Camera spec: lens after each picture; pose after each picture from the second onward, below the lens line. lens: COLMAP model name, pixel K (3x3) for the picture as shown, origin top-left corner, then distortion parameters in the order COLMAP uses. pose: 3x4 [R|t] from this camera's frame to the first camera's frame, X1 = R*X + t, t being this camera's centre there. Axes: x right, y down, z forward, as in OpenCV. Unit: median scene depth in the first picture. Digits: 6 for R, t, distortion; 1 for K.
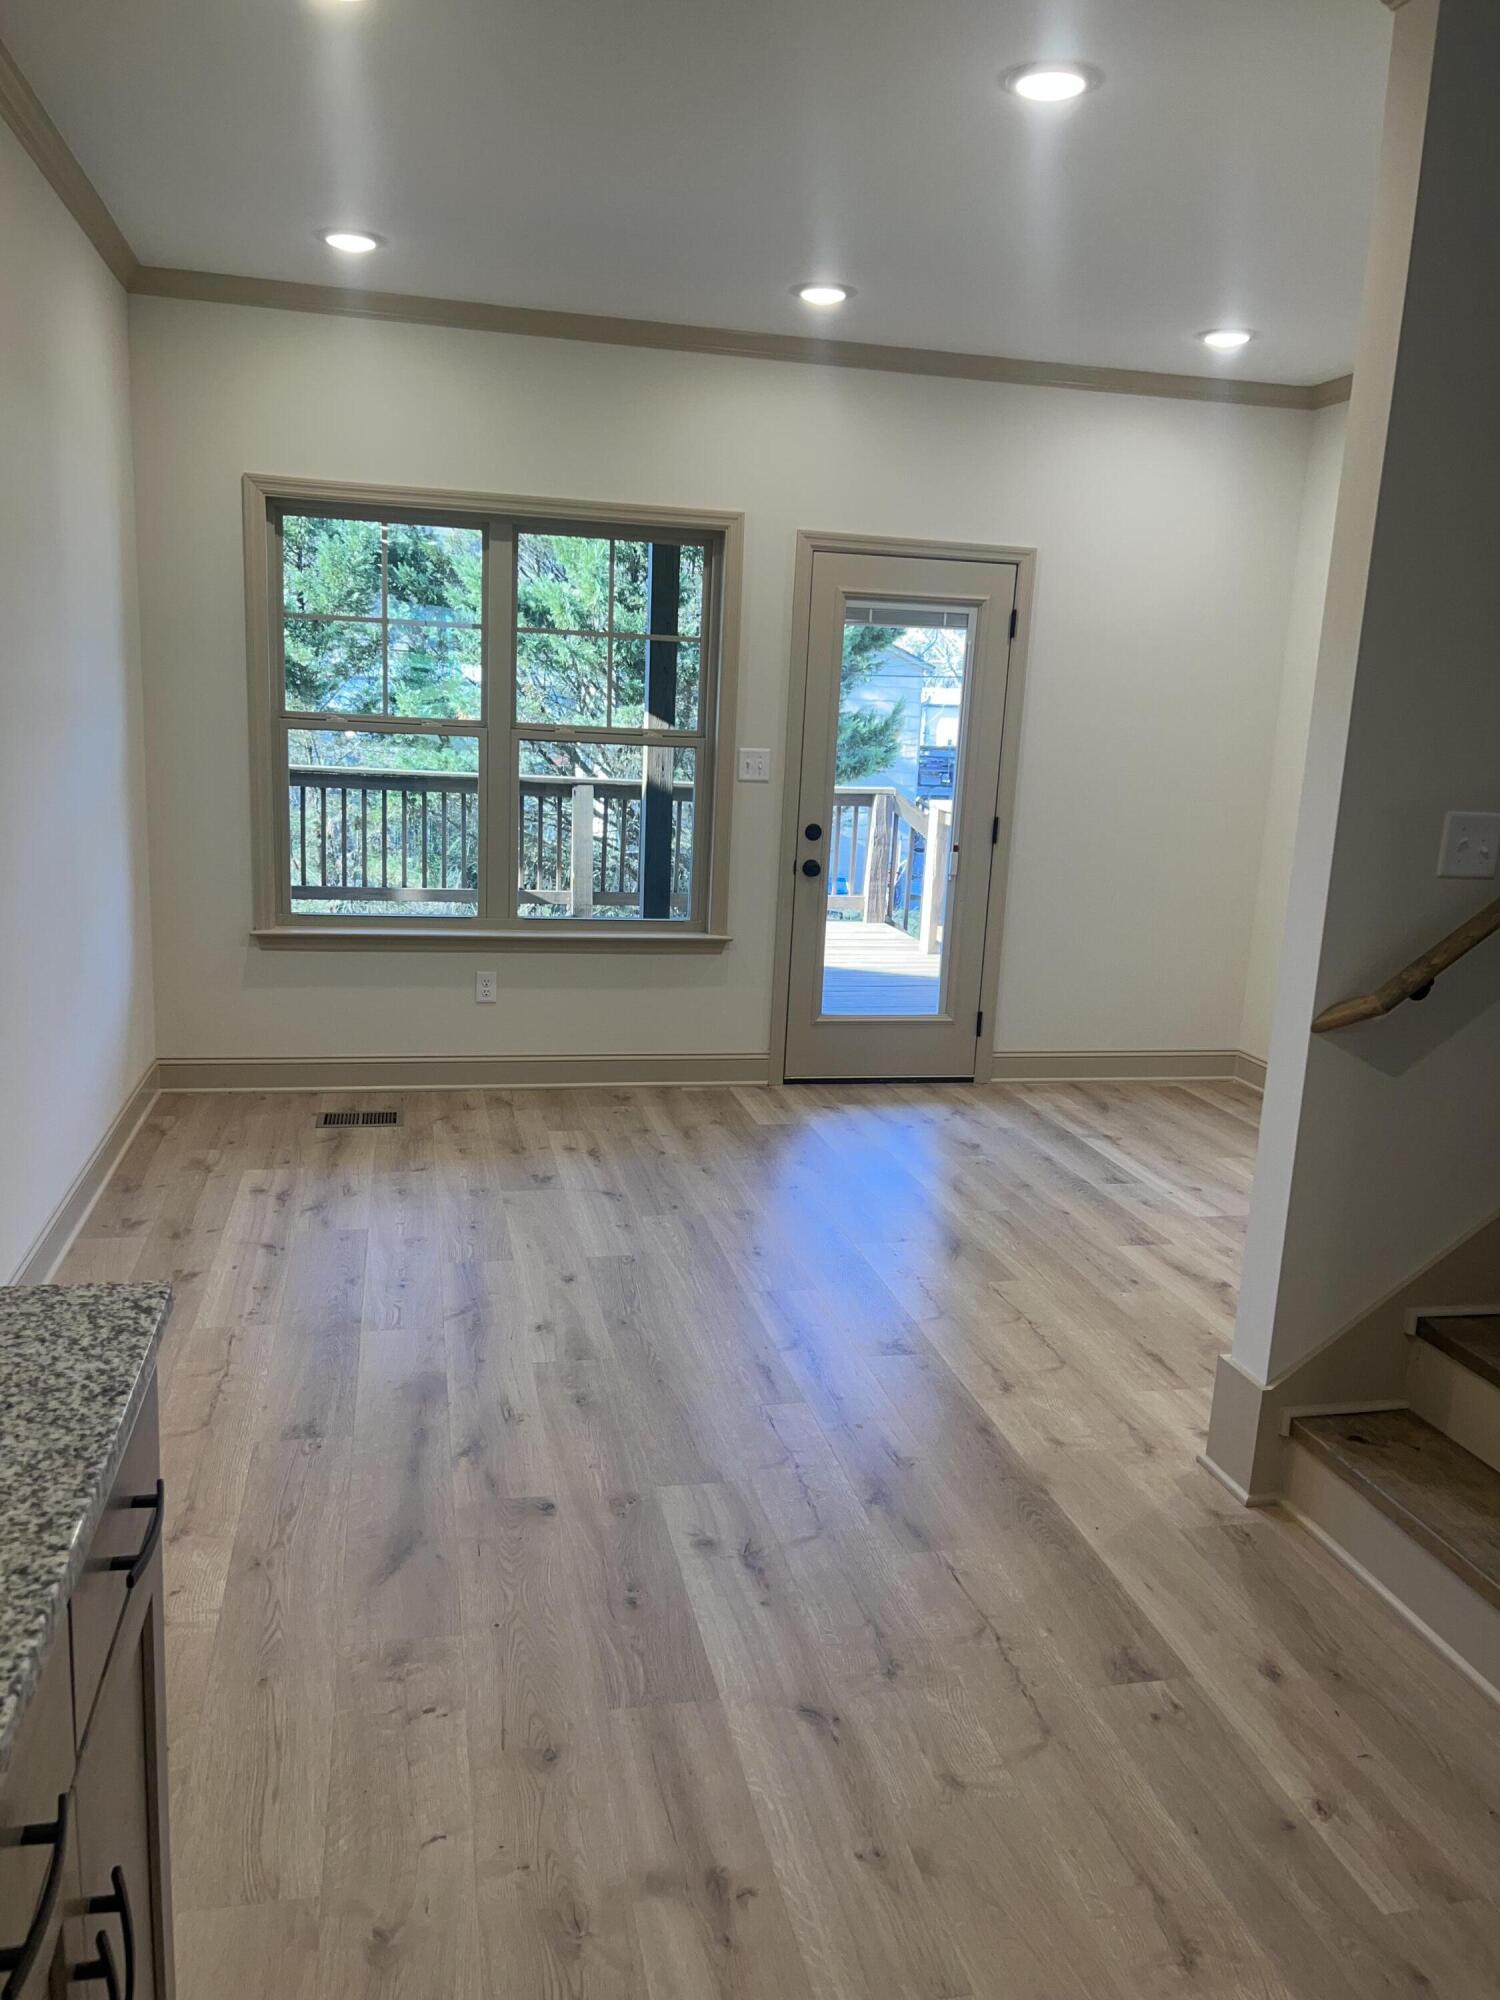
lens RADIAL K [[1508.3, 0, 760.0], [0, 1508.3, 1004.1], [0, 0, 1]] dist [0.053797, -0.062123]
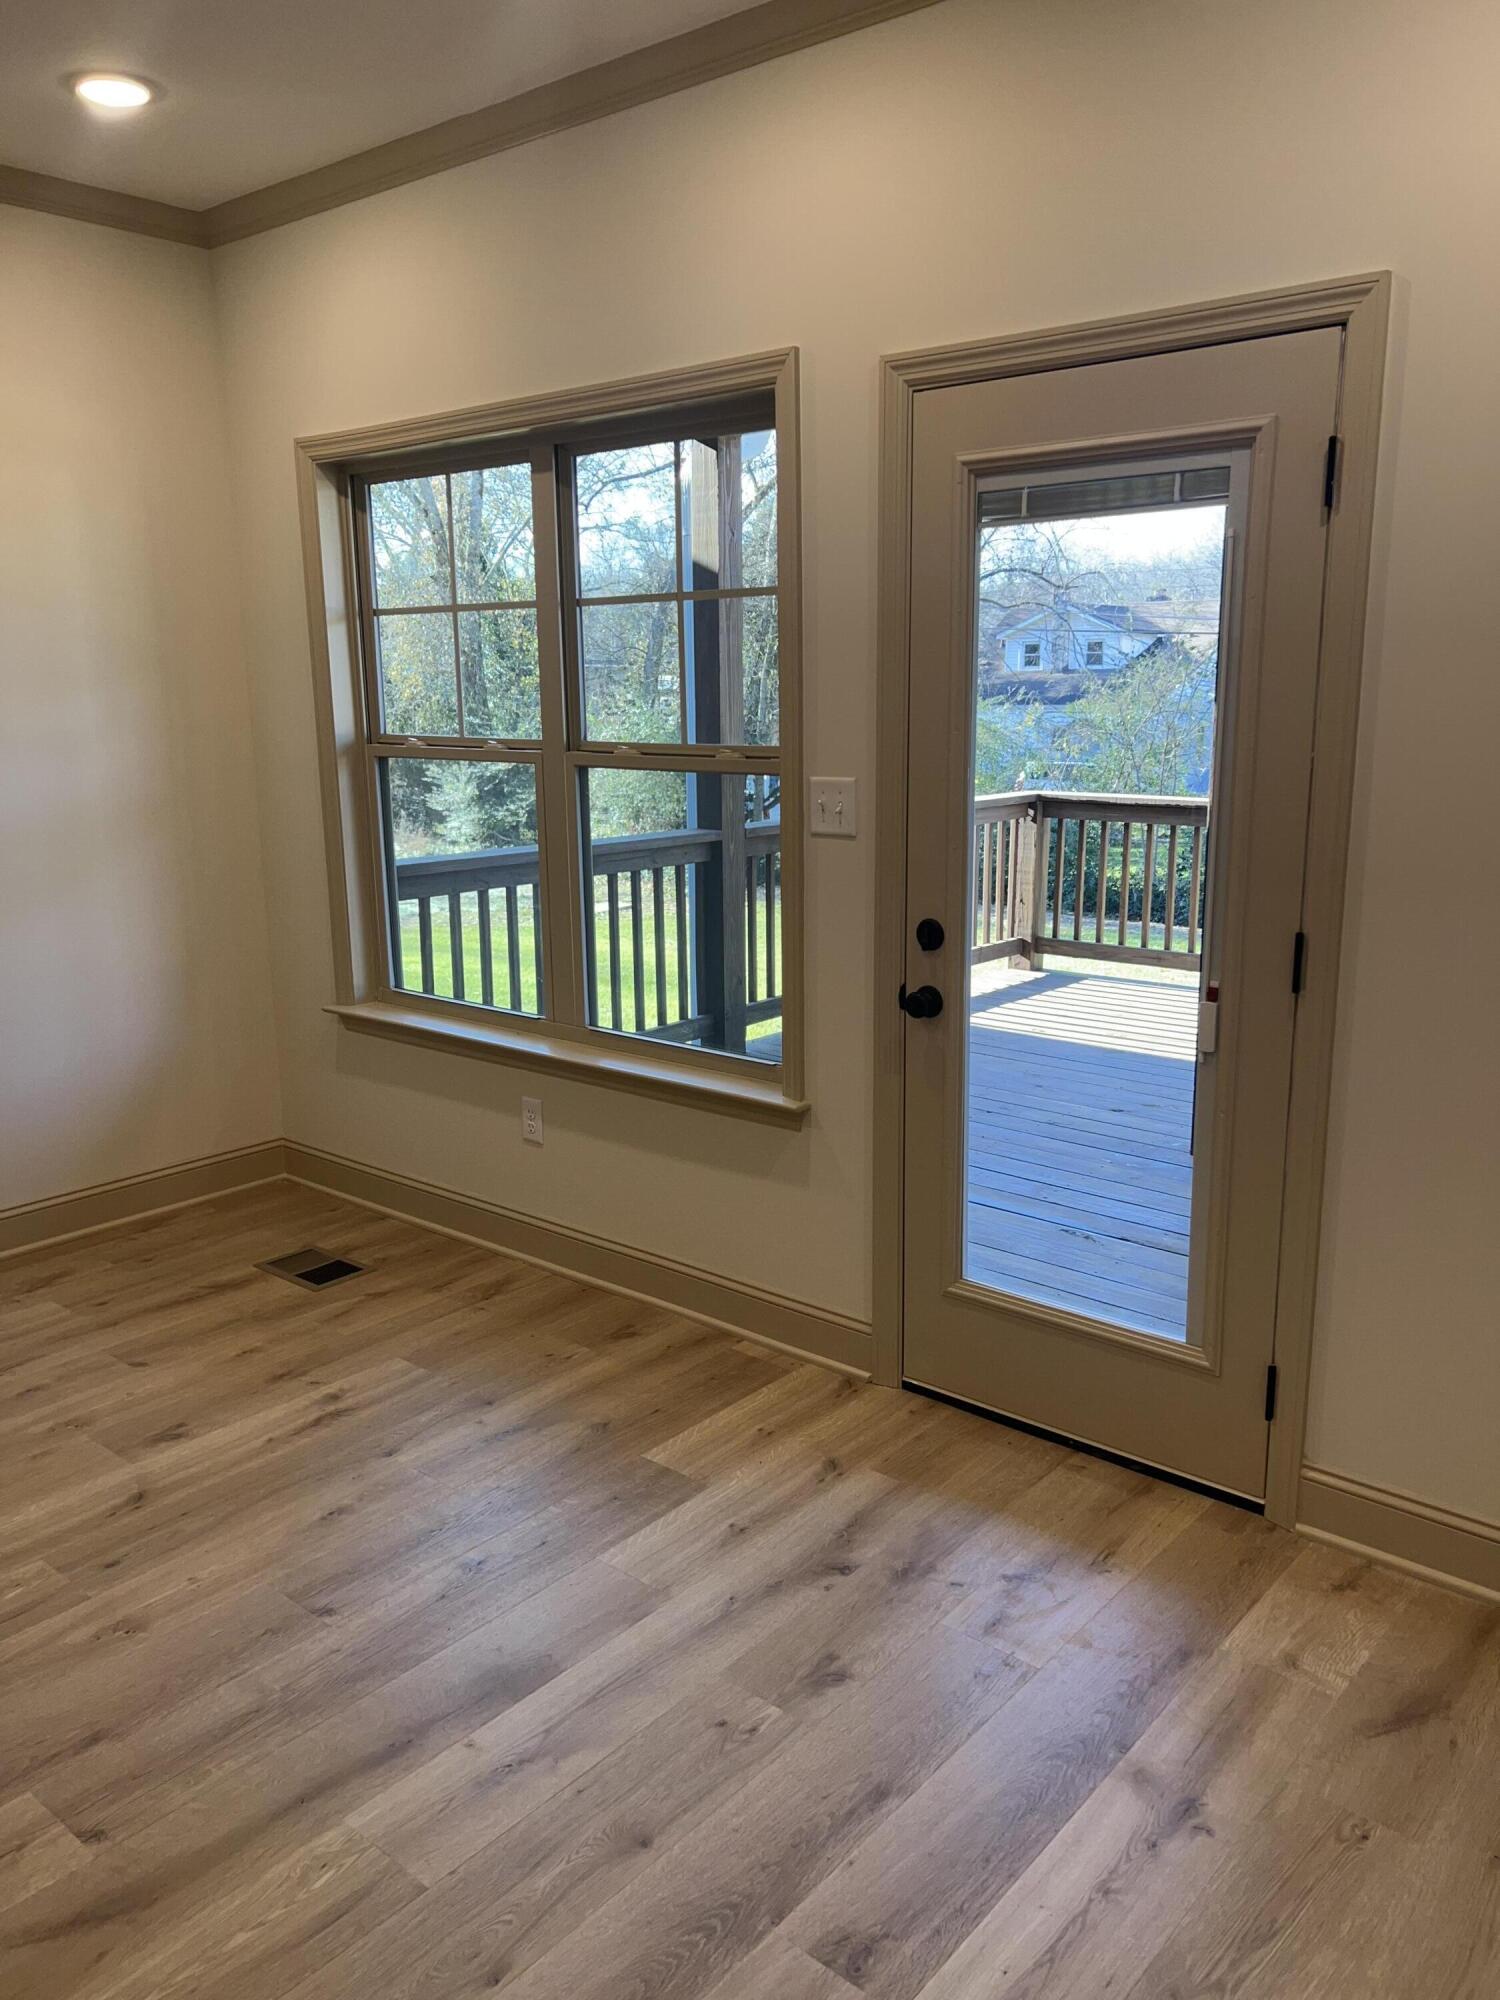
lens RADIAL K [[1508.3, 0, 760.0], [0, 1508.3, 1004.1], [0, 0, 1]] dist [0.053797, -0.062123]
pose [[0.609037, 0.112813, -0.785077, 0.429620], [-0.125720, 0.991050, 0.044882, -0.110764], [0.783114, 0.071365, 0.617769, 0.657476]]
